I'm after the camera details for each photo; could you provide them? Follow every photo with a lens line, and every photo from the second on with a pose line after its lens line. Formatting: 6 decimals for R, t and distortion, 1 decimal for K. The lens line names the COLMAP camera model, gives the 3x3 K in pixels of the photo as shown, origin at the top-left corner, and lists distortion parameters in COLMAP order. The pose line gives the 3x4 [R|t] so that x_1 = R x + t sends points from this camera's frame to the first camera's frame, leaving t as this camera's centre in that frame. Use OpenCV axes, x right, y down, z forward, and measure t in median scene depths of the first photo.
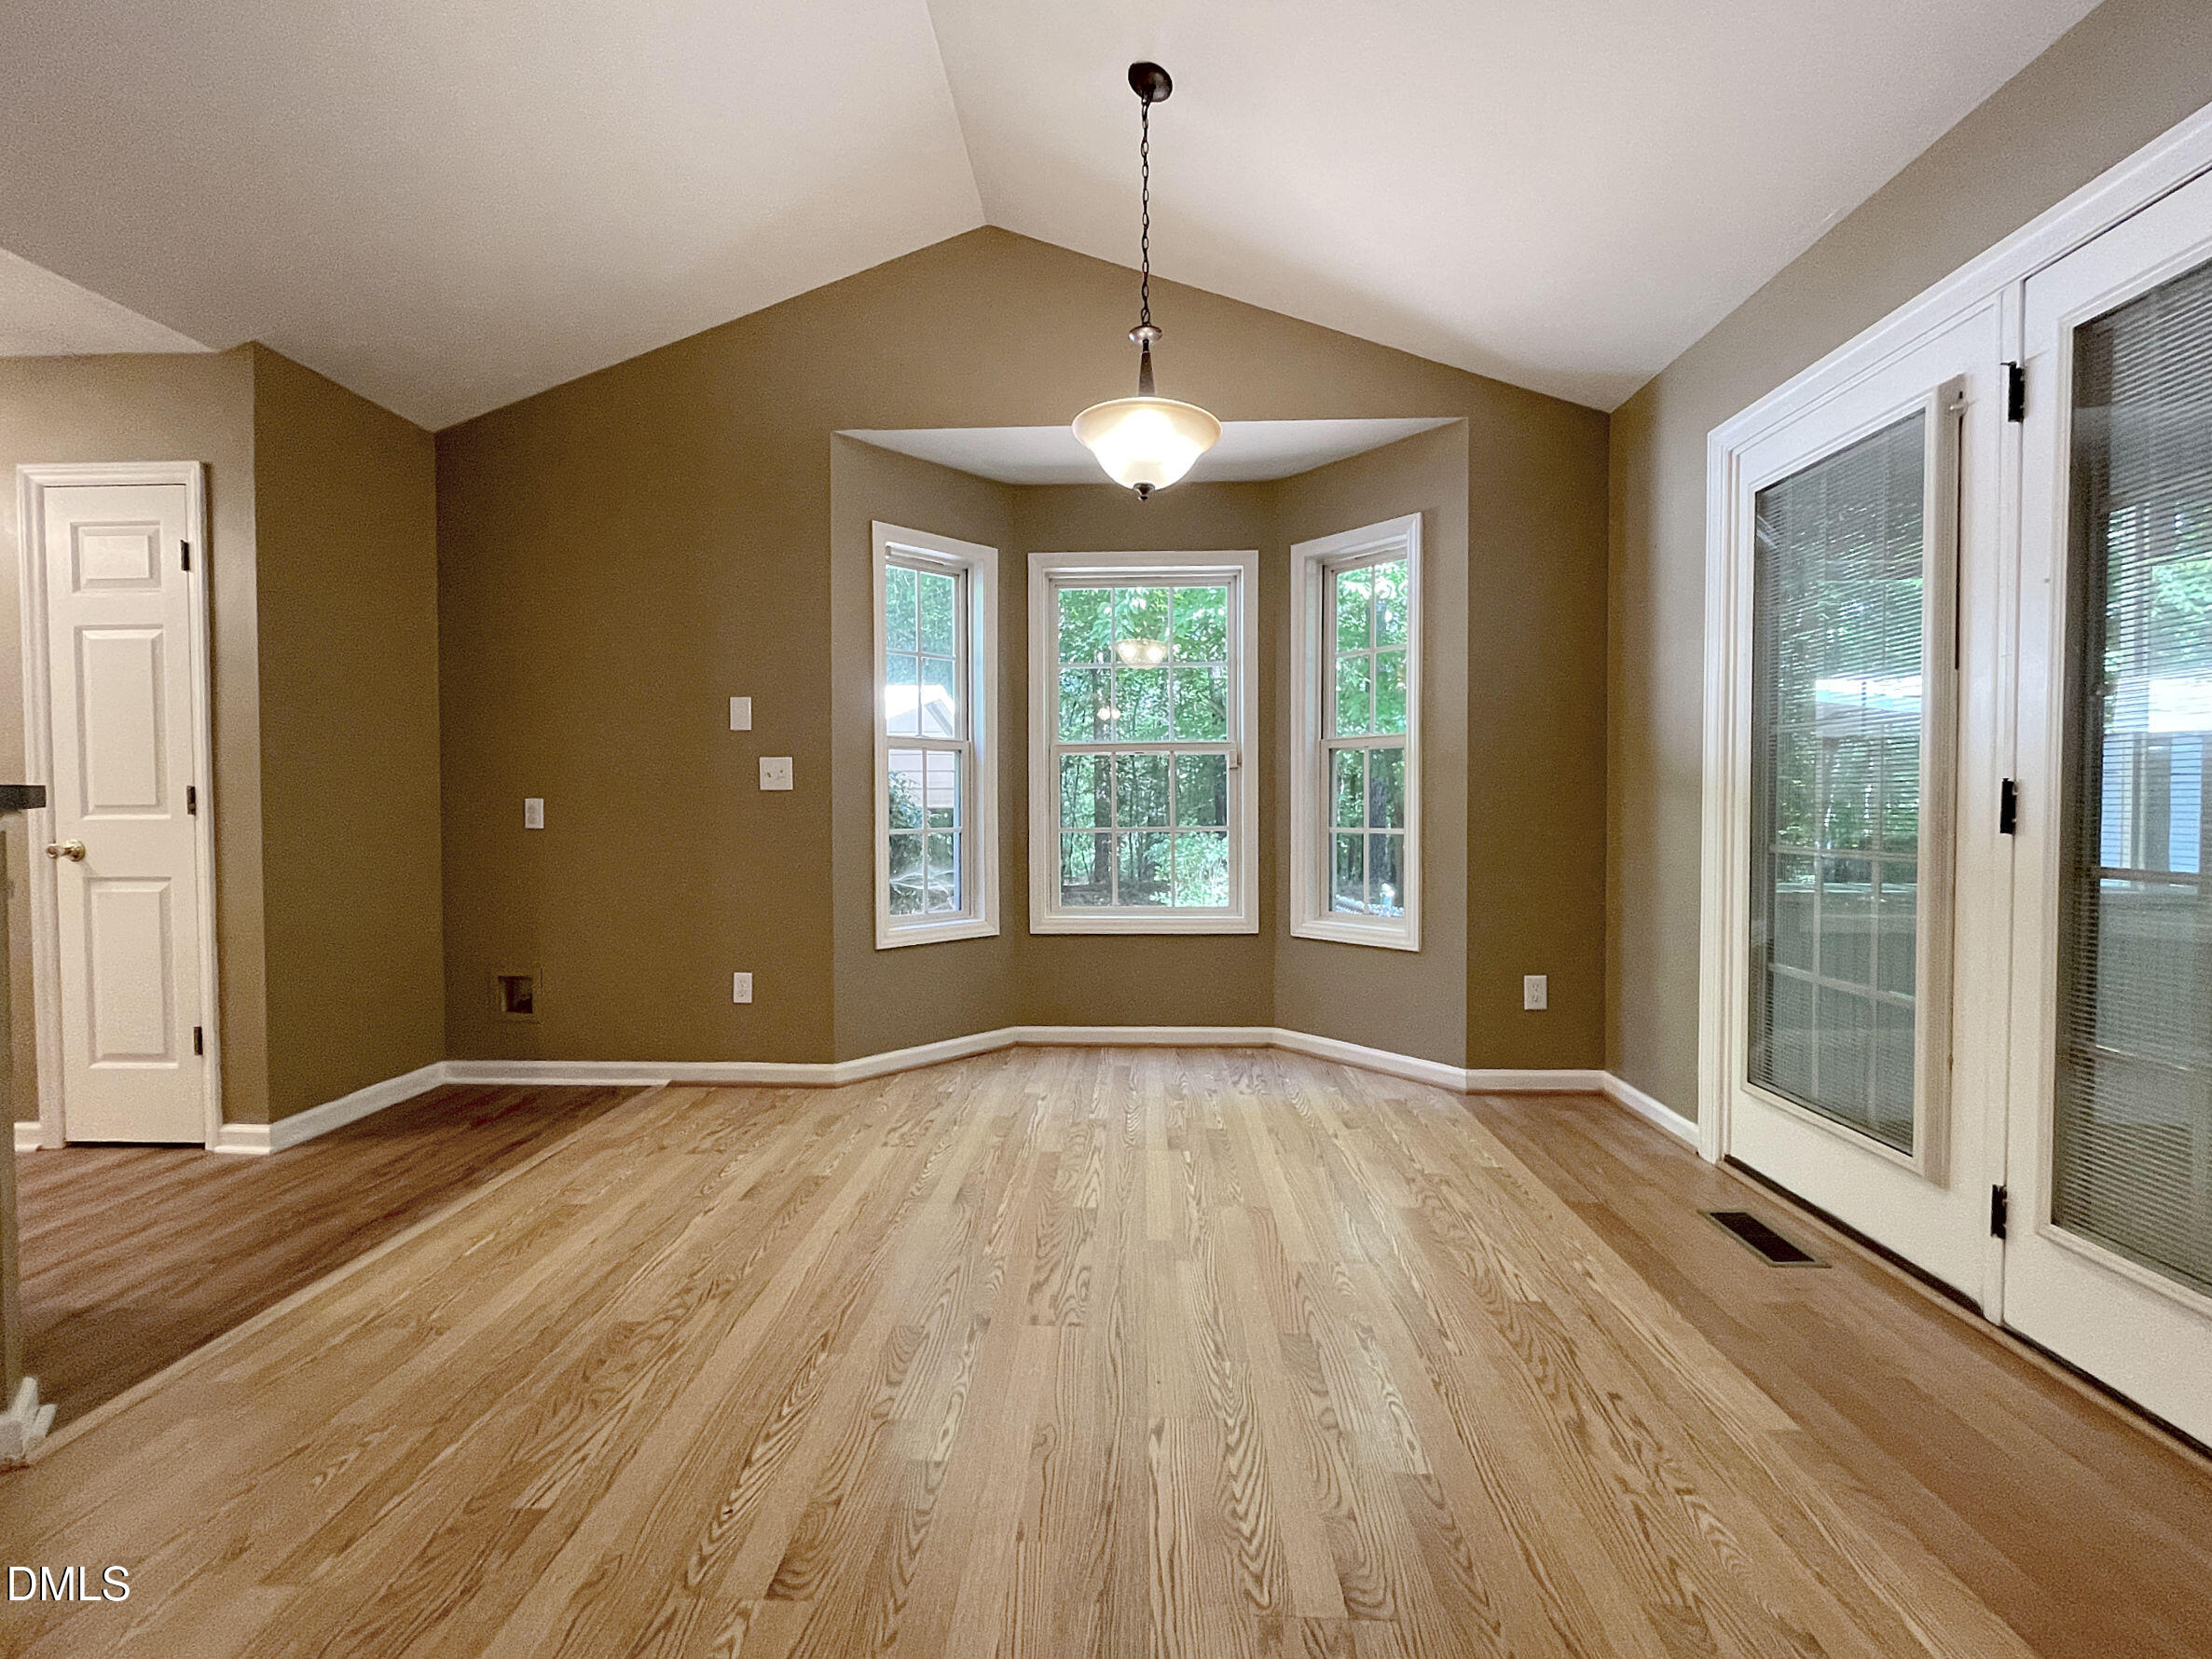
lens RADIAL K [[898.4, 0, 1105.1], [0, 898.4, 825.9], [0, 0, 1]] dist [-0.003984, -0.000228]
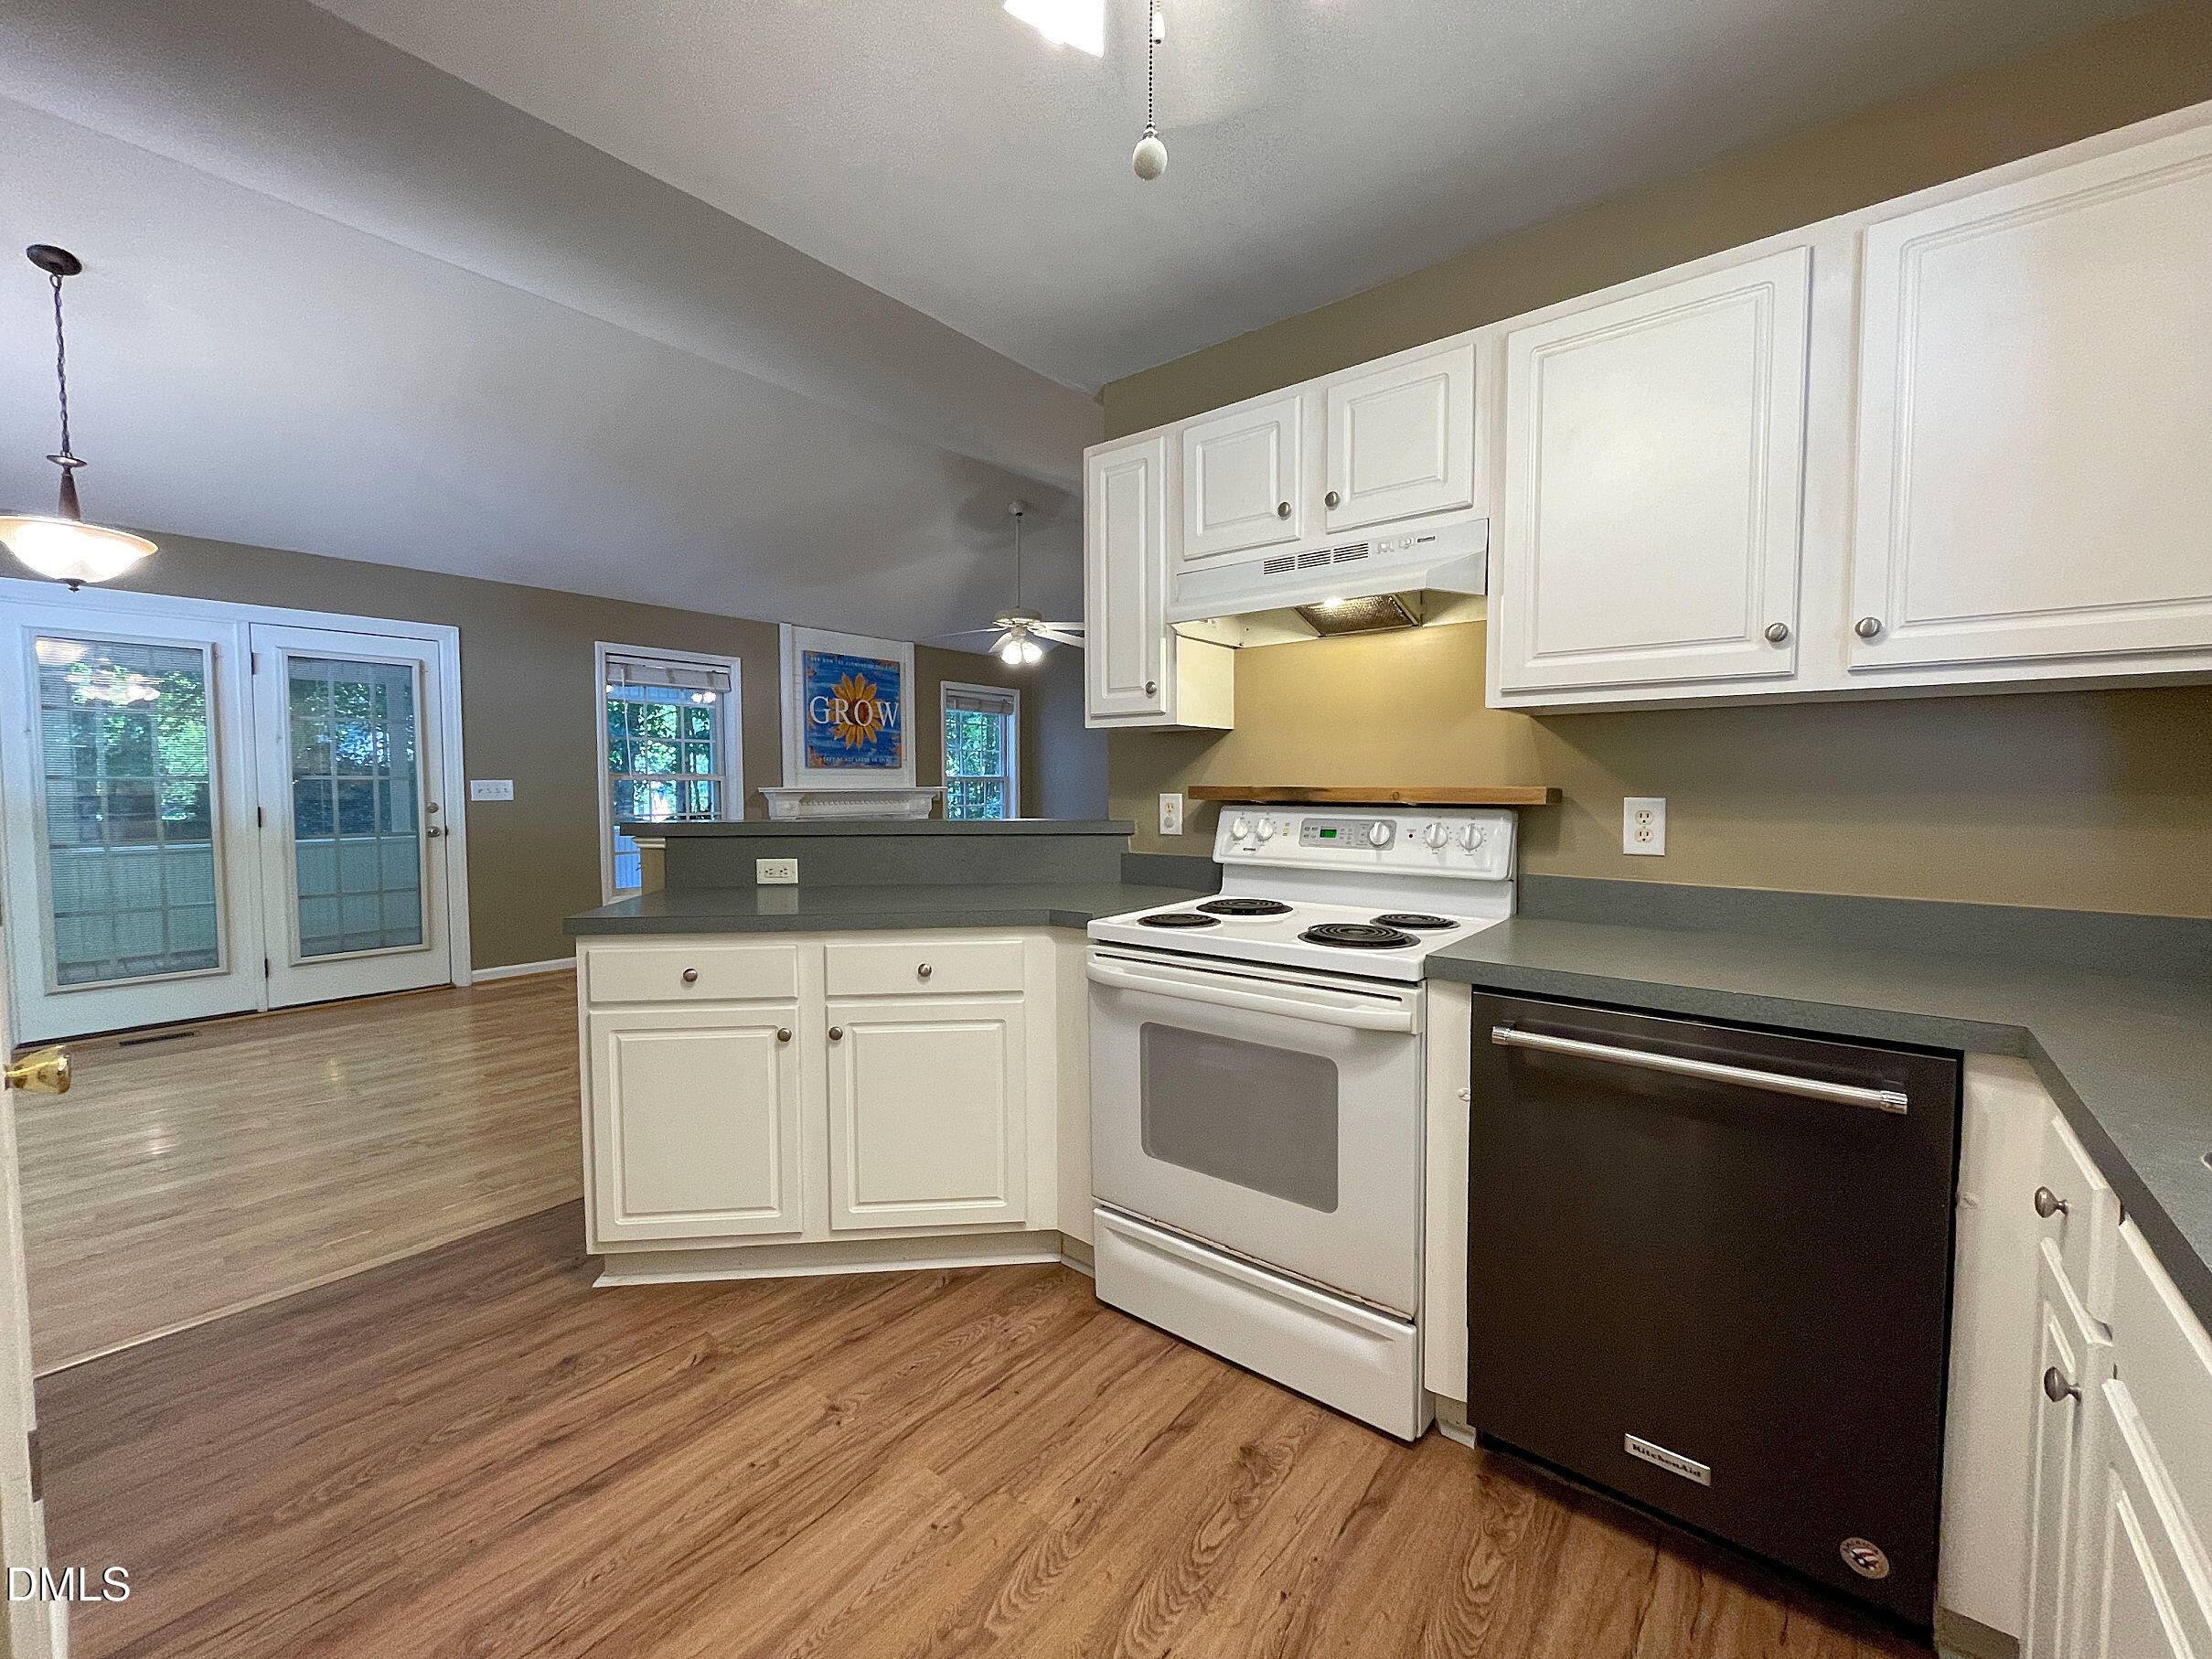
lens RADIAL K [[898.5, 0, 1108.3], [0, 898.5, 829.6], [0, 0, 1]] dist [-0.003984, -0.000228]
pose [[-0.800543, -0.022901, 0.598837, -2.554830], [0.019541, 0.997741, 0.064279, -0.103112], [-0.598957, 0.063160, -0.798287, 1.568684]]
